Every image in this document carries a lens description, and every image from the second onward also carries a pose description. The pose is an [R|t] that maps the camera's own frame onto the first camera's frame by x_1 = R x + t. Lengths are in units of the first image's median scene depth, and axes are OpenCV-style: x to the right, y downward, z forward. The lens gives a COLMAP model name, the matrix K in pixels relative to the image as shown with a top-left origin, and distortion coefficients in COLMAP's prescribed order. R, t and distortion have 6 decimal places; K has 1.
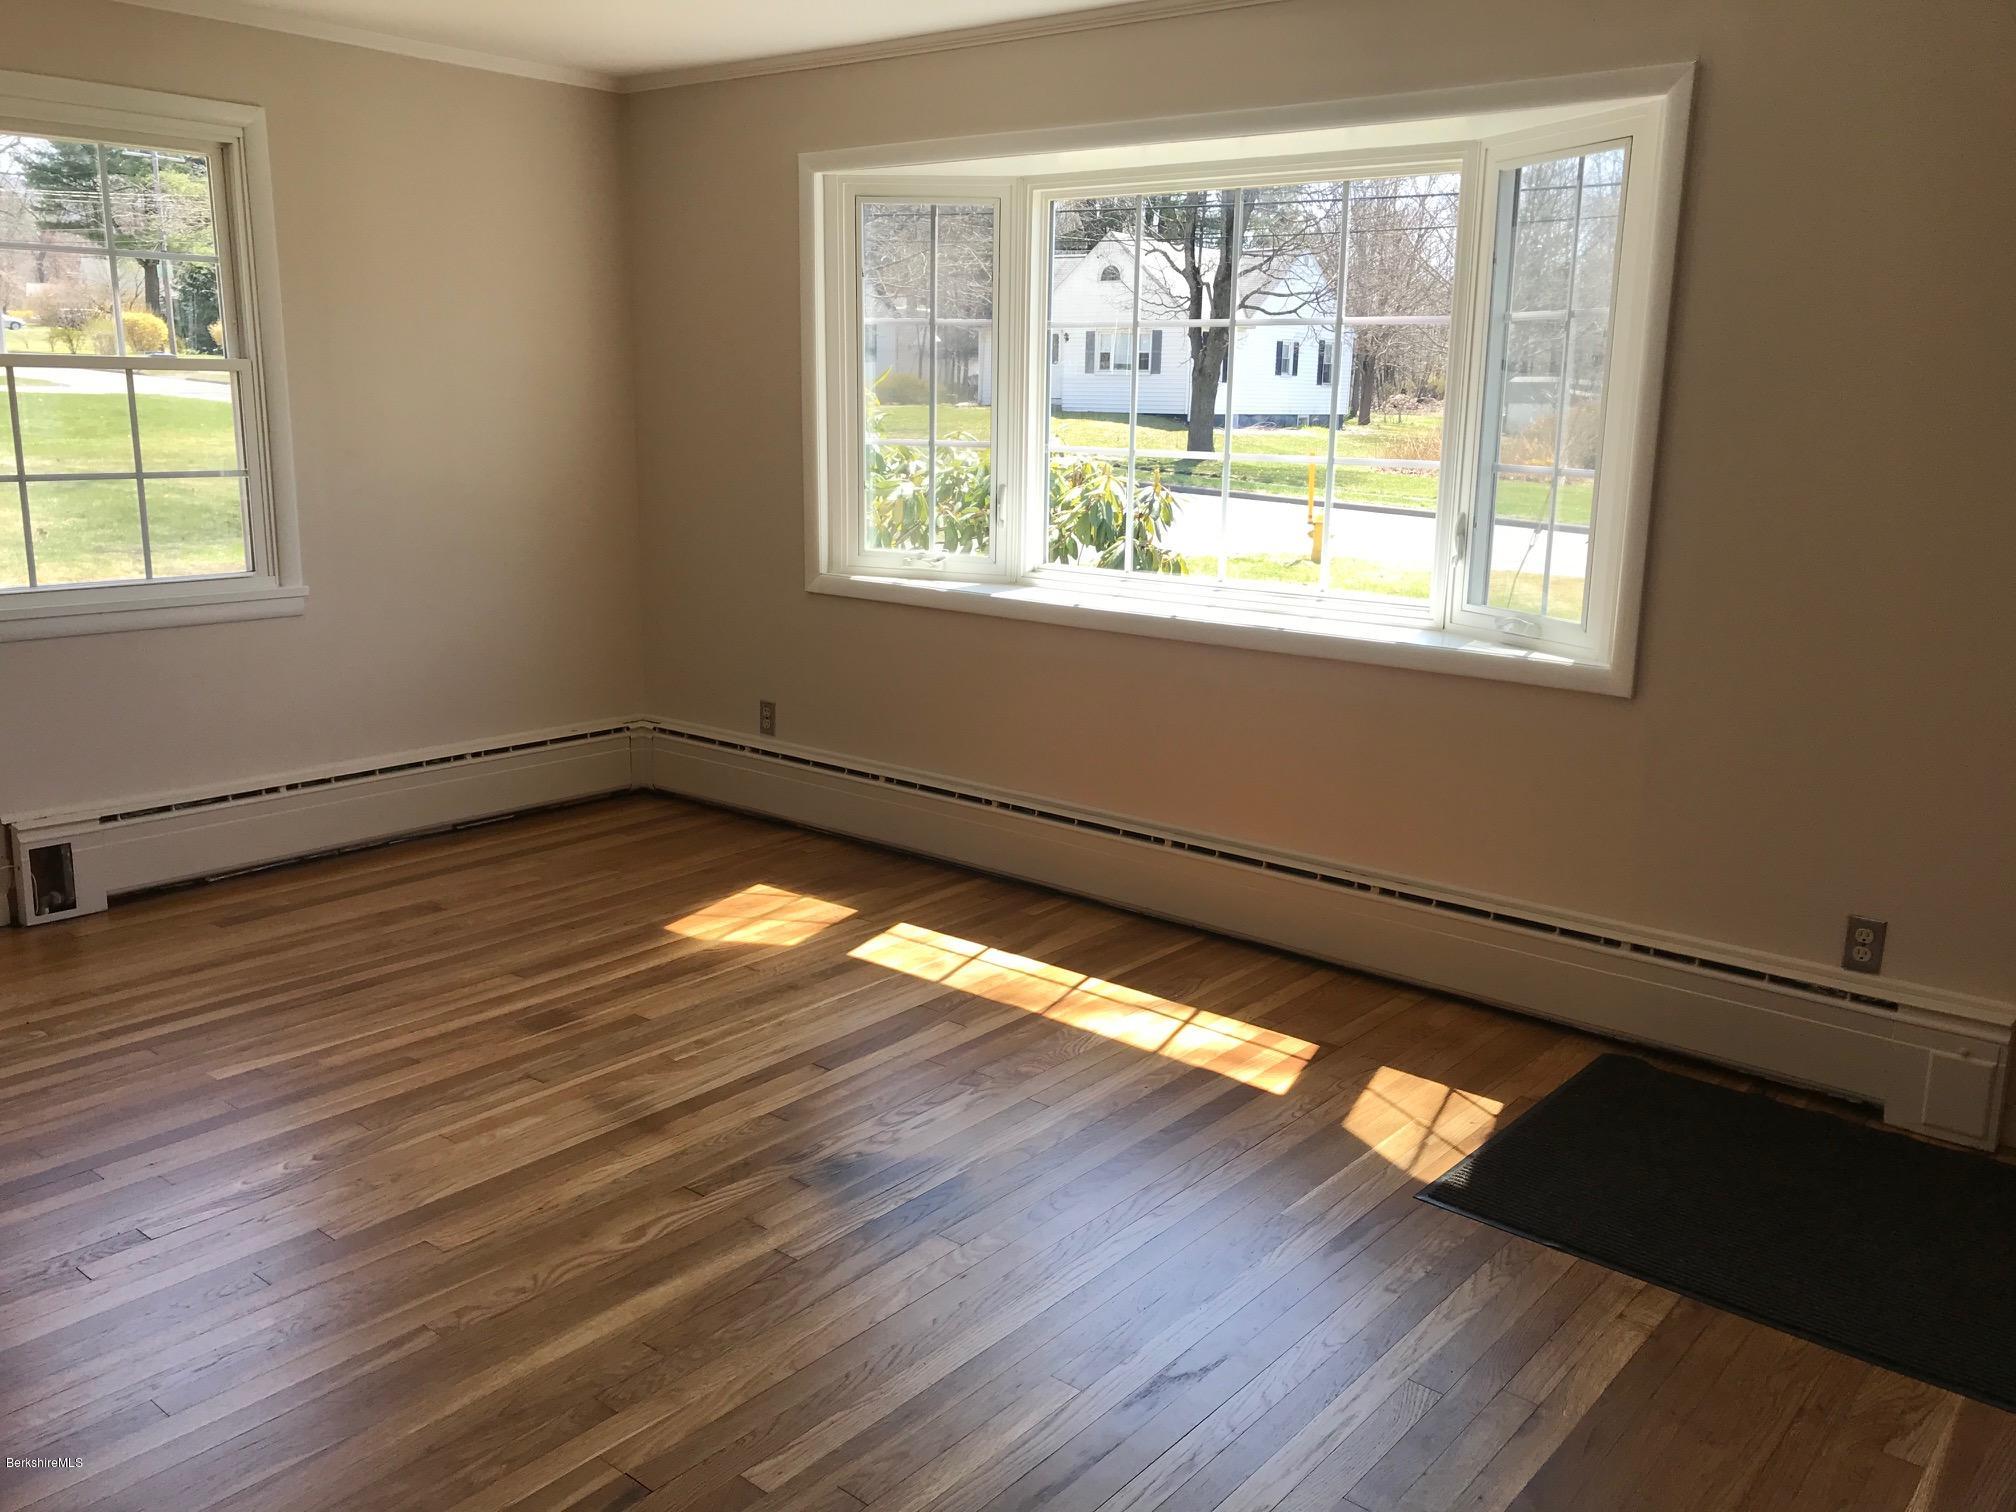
lens RADIAL K [[1661.7, 0, 1005.9], [0, 1661.7, 755.9], [0, 0, 1]] dist [0.071578, -0.073474]
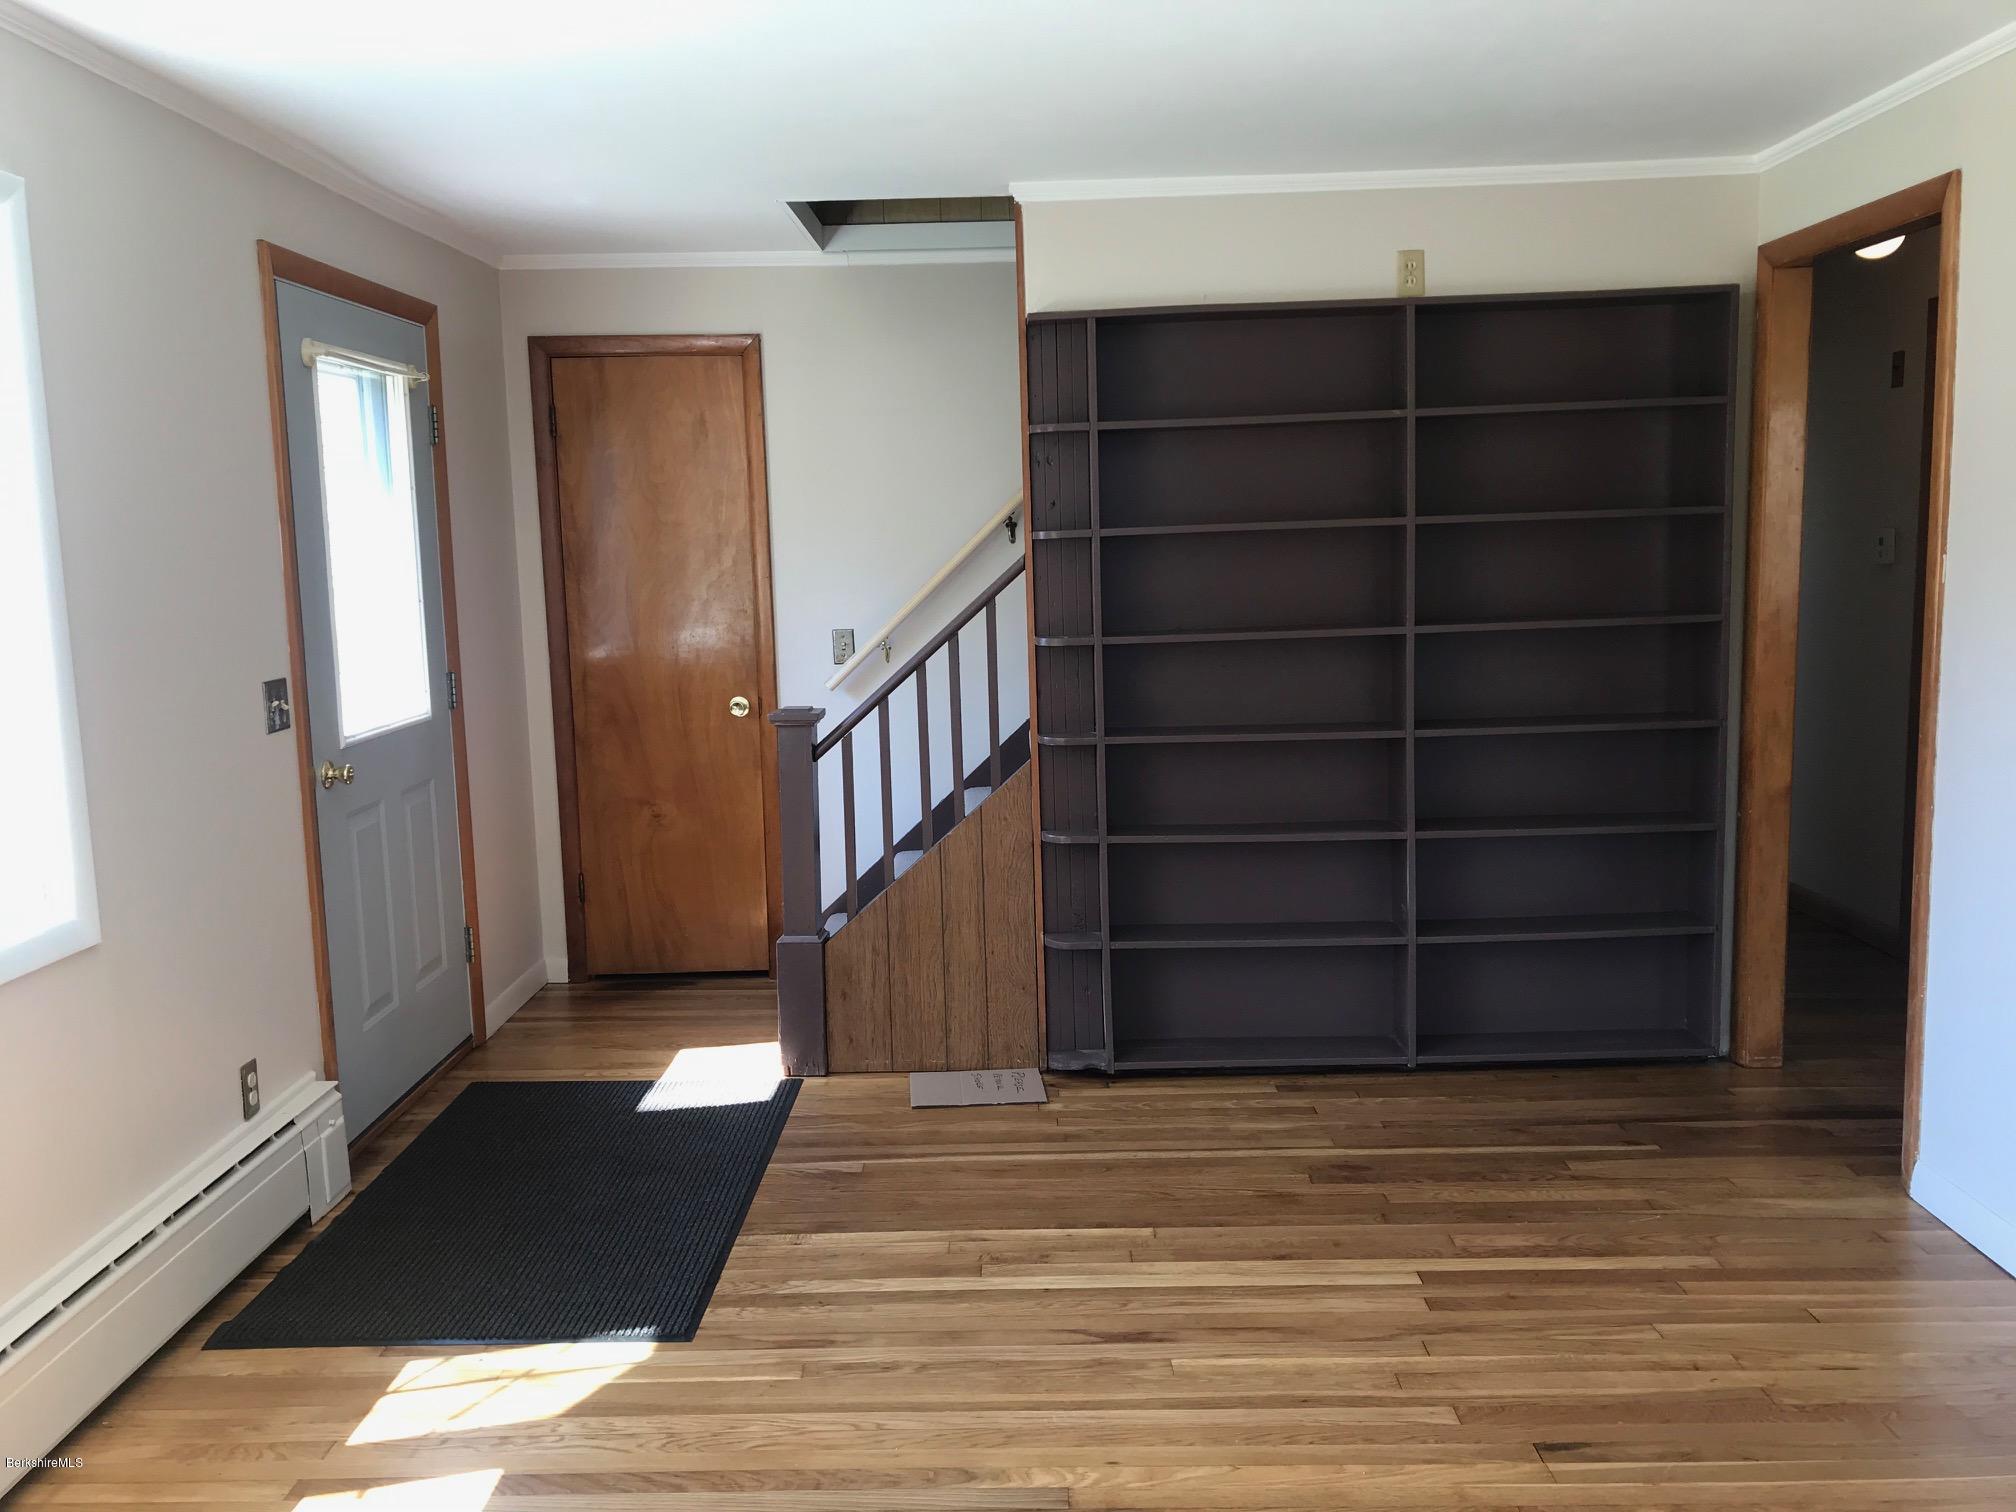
lens RADIAL K [[1661.7, 0, 1015.6], [0, 1661.7, 743.8], [0, 0, 1]] dist [0.071578, -0.073474]
pose [[-0.629759, -0.106232, 0.769492, -0.483398], [0.175707, 0.945449, 0.274323, -0.251659], [-0.756658, 0.307963, -0.576739, 1.026816]]
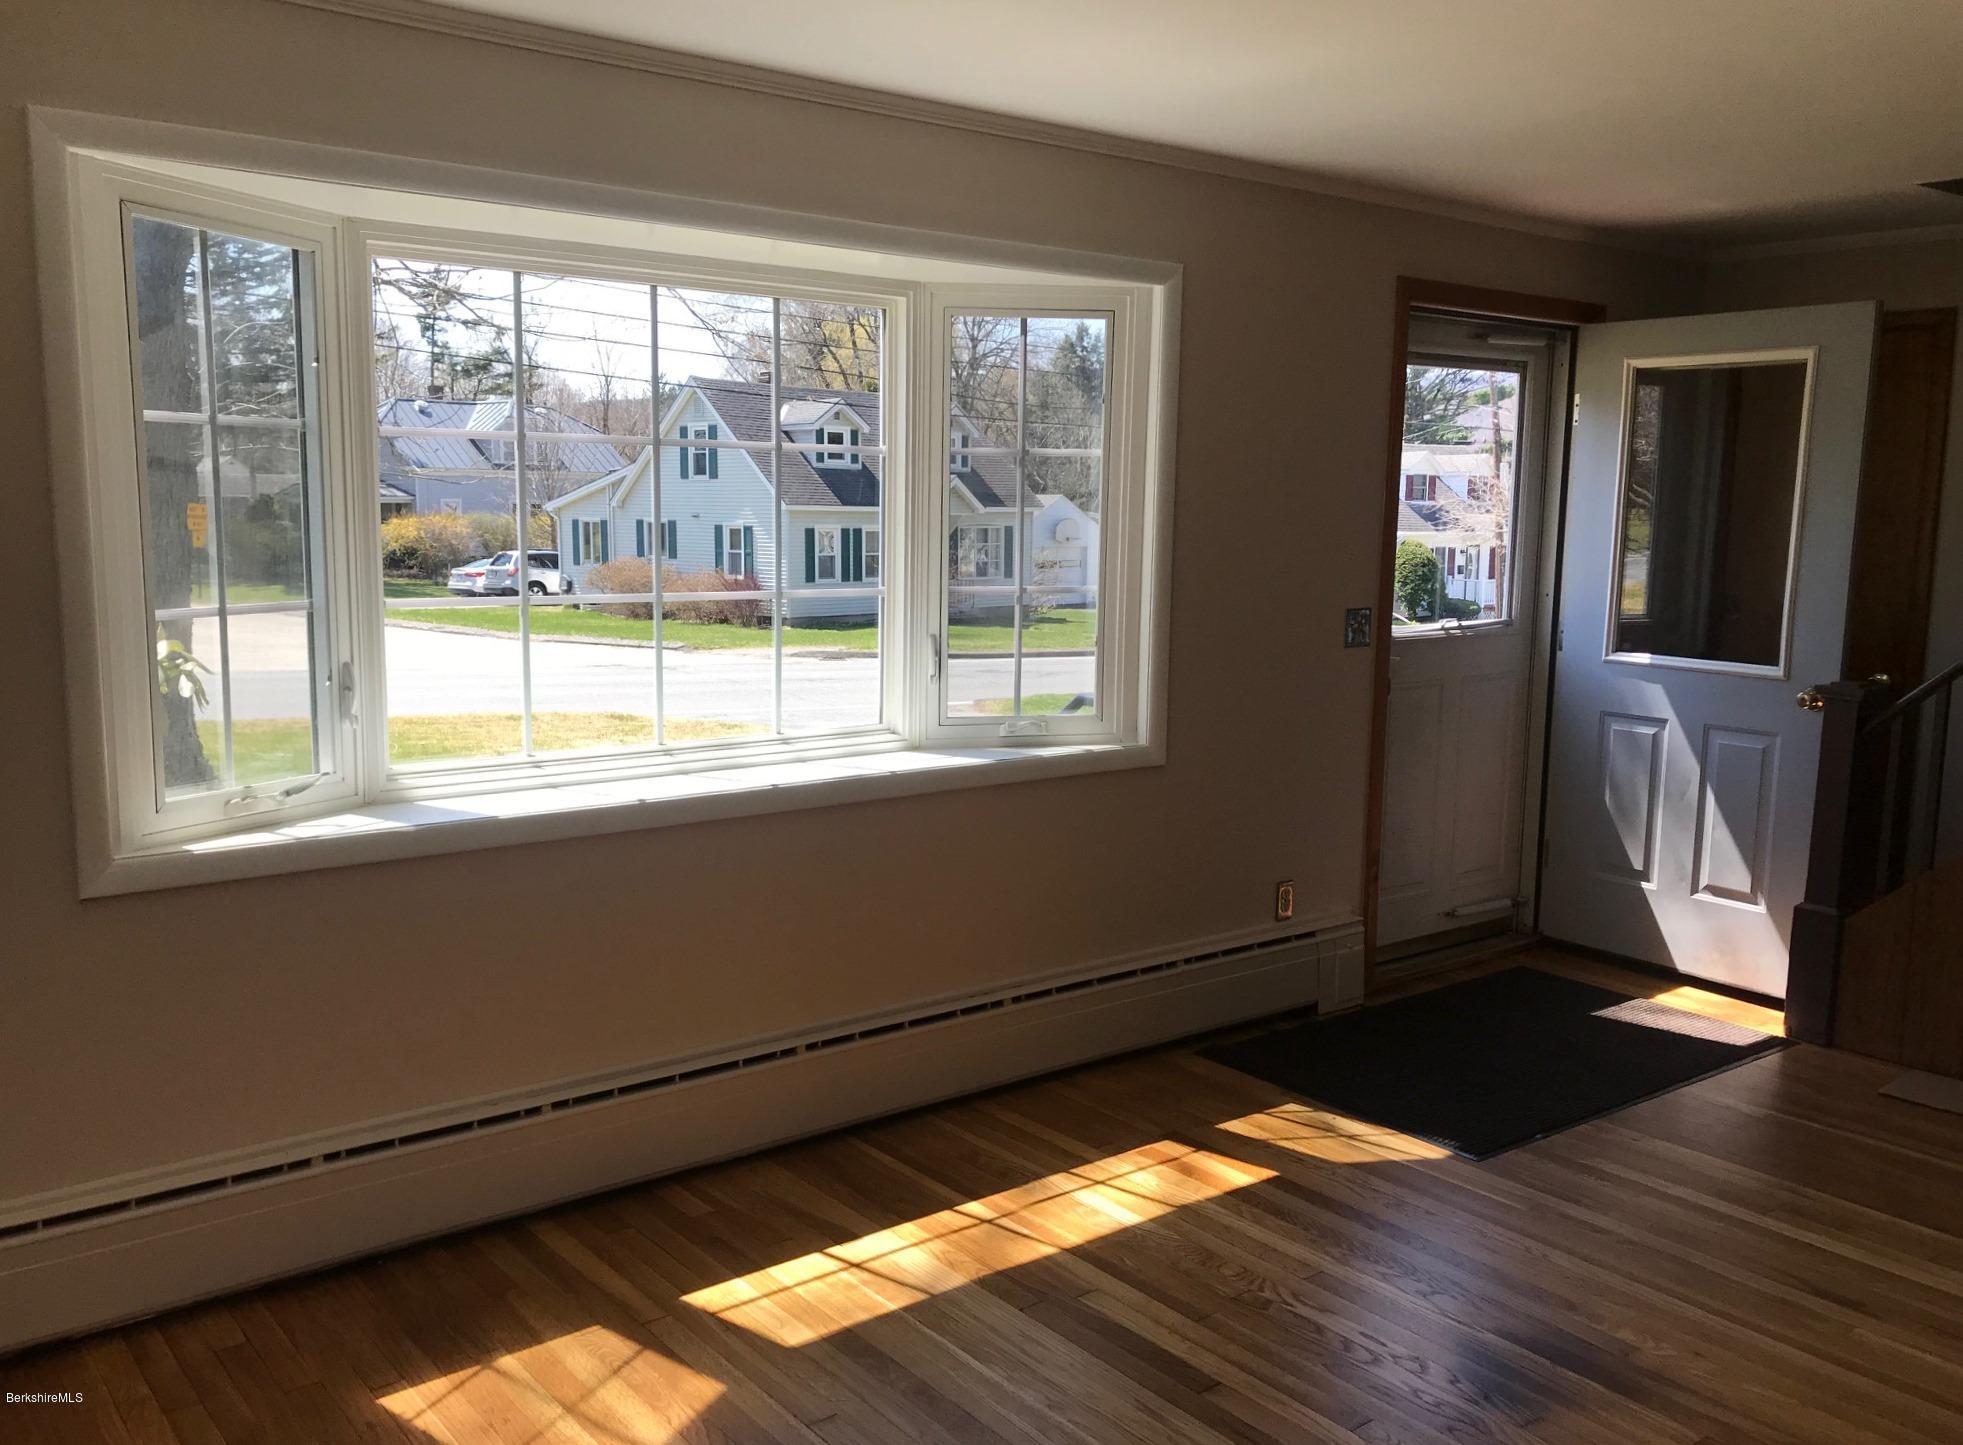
lens RADIAL K [[1653.8, 0, 978.2], [0, 1653.8, 727.9], [0, 0, 1]] dist [0.004410, 0.009779]
pose [[0.206590, -0.151034, 0.966700, -0.760400], [0.202040, 0.973305, 0.108889, -0.204285], [-0.957340, 0.172817, 0.231590, 0.784984]]
